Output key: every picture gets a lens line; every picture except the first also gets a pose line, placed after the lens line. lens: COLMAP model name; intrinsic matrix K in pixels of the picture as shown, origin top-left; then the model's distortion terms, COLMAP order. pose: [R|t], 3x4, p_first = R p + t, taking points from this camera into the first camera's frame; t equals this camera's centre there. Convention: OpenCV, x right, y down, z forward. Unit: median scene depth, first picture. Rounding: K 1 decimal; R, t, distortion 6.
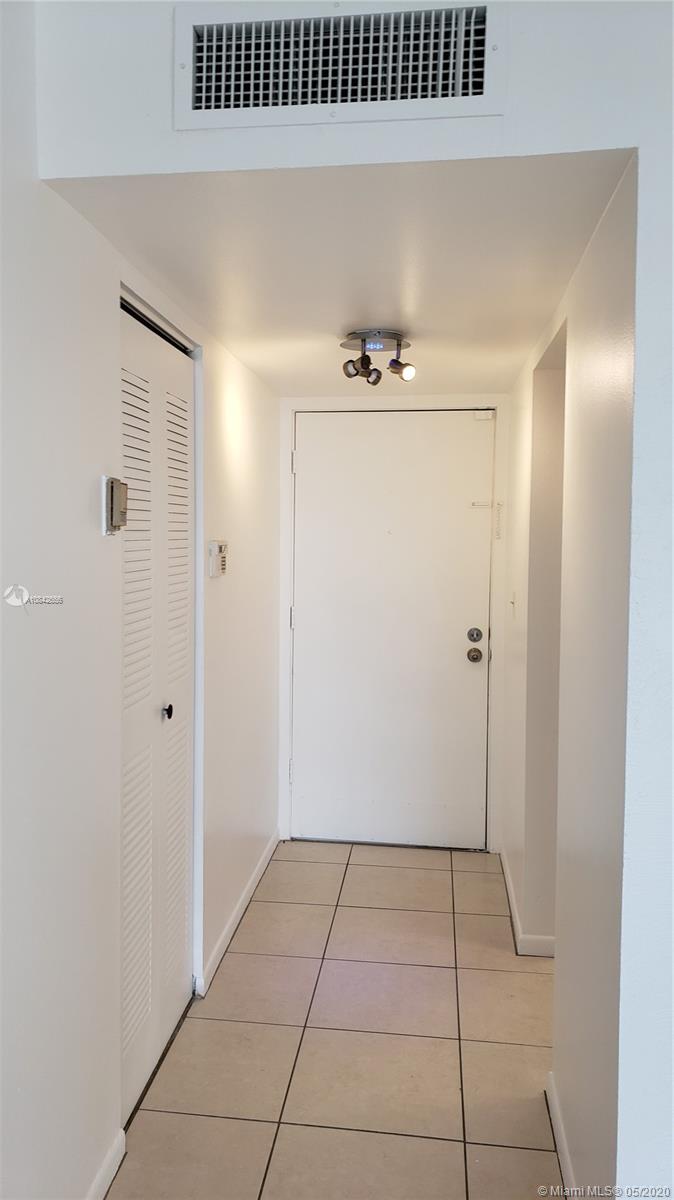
lens RADIAL K [[929.9, 0, 334.1], [0, 929.9, 599.4], [0, 0, 1]] dist [0.103909, -0.132725]
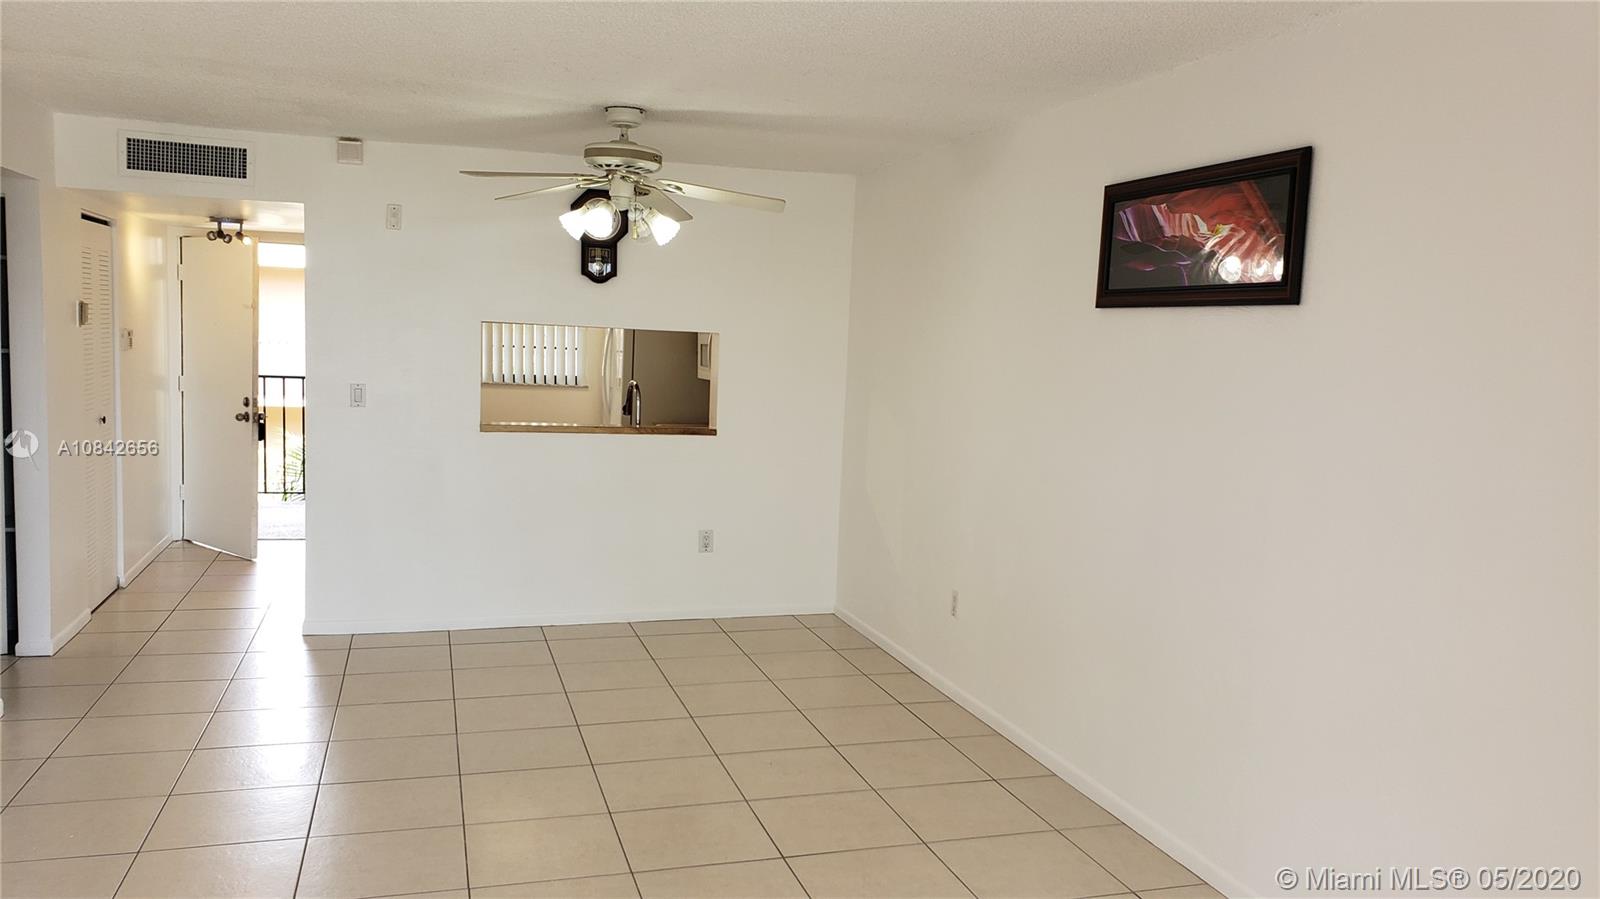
lens RADIAL K [[1239.9, 0, 804.5], [0, 1239.9, 465.9], [0, 0, 1]] dist [0.103909, -0.132725]
pose [[0.919018, -0.014895, 0.393935, 0.103925], [-0.003612, 0.998926, 0.046197, 0.079274], [-0.394200, -0.043879, 0.917977, -1.692974]]
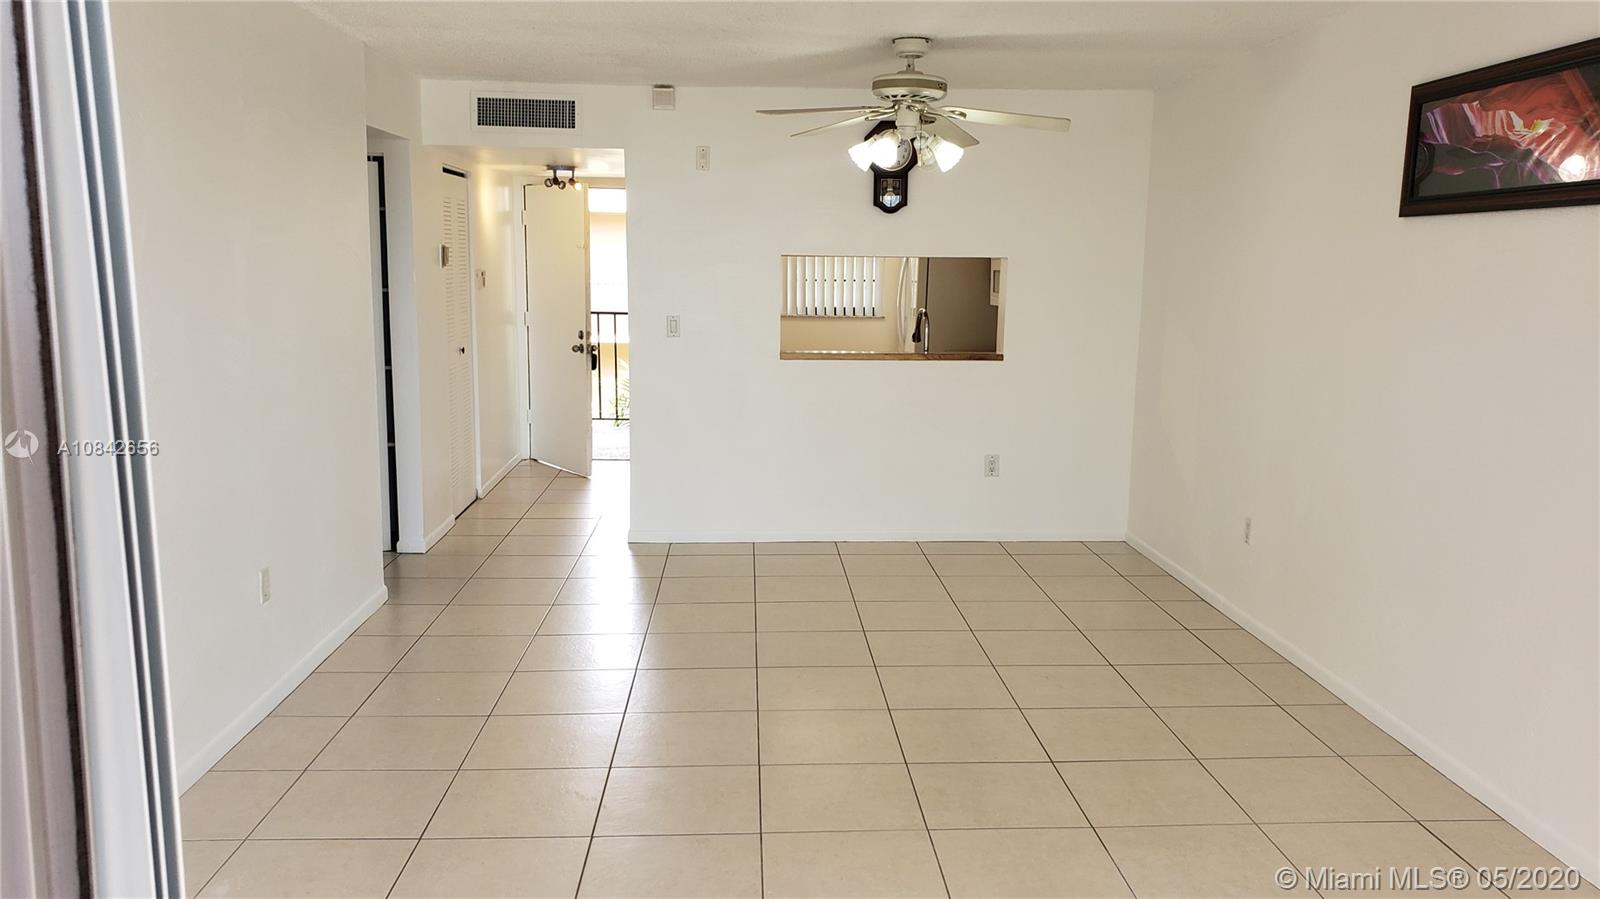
lens RADIAL K [[1246.3, 0, 806.8], [0, 1246.3, 455.3], [0, 0, 1]] dist [0.097308, -0.136772]
pose [[0.986678, -0.020998, 0.161324, 0.118277], [0.006482, 0.995922, 0.089985, 0.094774], [-0.162555, -0.087740, 0.982791, -1.774564]]
